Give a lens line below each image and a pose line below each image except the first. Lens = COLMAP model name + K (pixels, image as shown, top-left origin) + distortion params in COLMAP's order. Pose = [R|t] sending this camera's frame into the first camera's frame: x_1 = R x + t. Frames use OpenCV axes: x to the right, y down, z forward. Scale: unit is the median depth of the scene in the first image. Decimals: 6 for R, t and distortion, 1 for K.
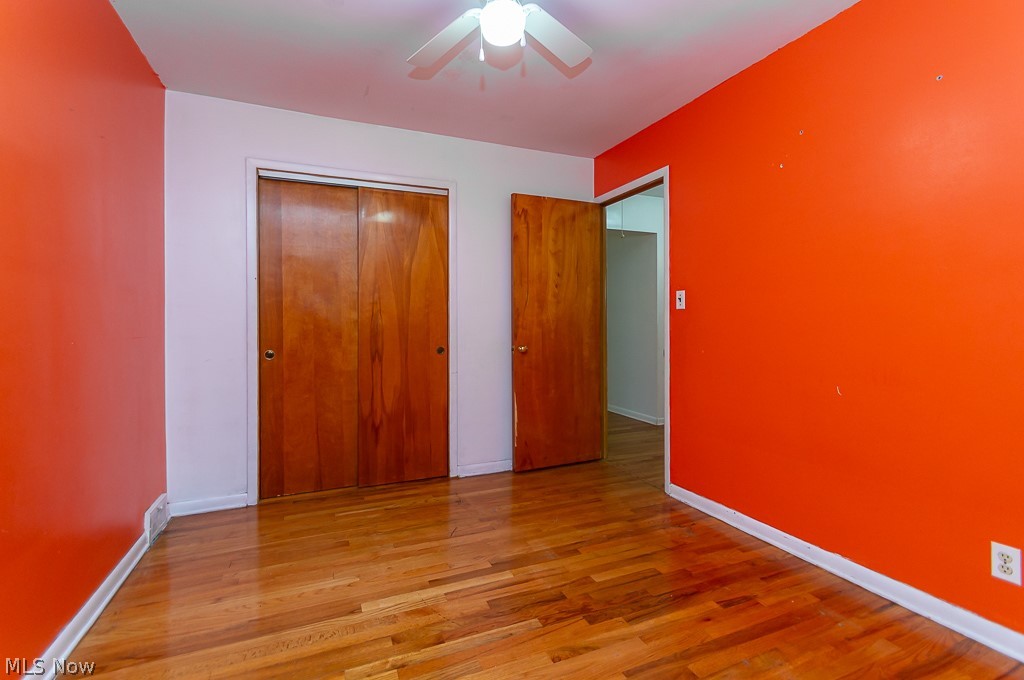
lens RADIAL K [[461.4, 0, 505.2], [0, 461.4, 328.0], [0, 0, 1]] dist [-0.000566, -0.001061]
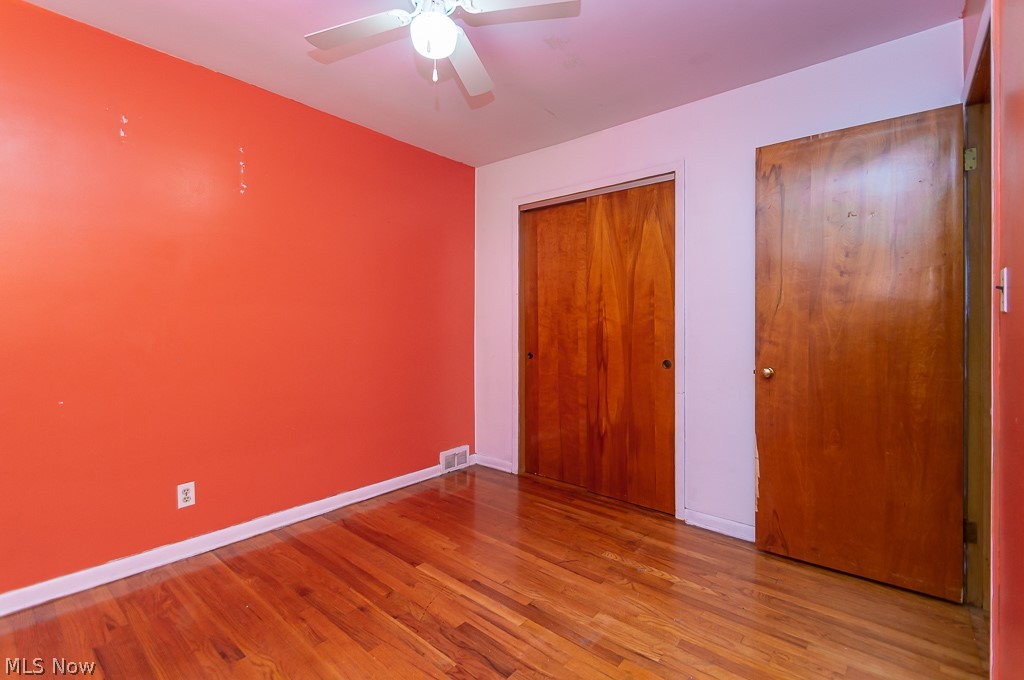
lens RADIAL K [[460.0, 0, 508.7], [0, 460.0, 323.9], [0, 0, 1]] dist [-0.000977, -0.000248]
pose [[0.440822, 0.004212, -0.897585, 0.514283], [-0.011279, 0.999936, -0.000847, -0.022127], [0.897524, 0.010497, 0.440841, 0.383477]]
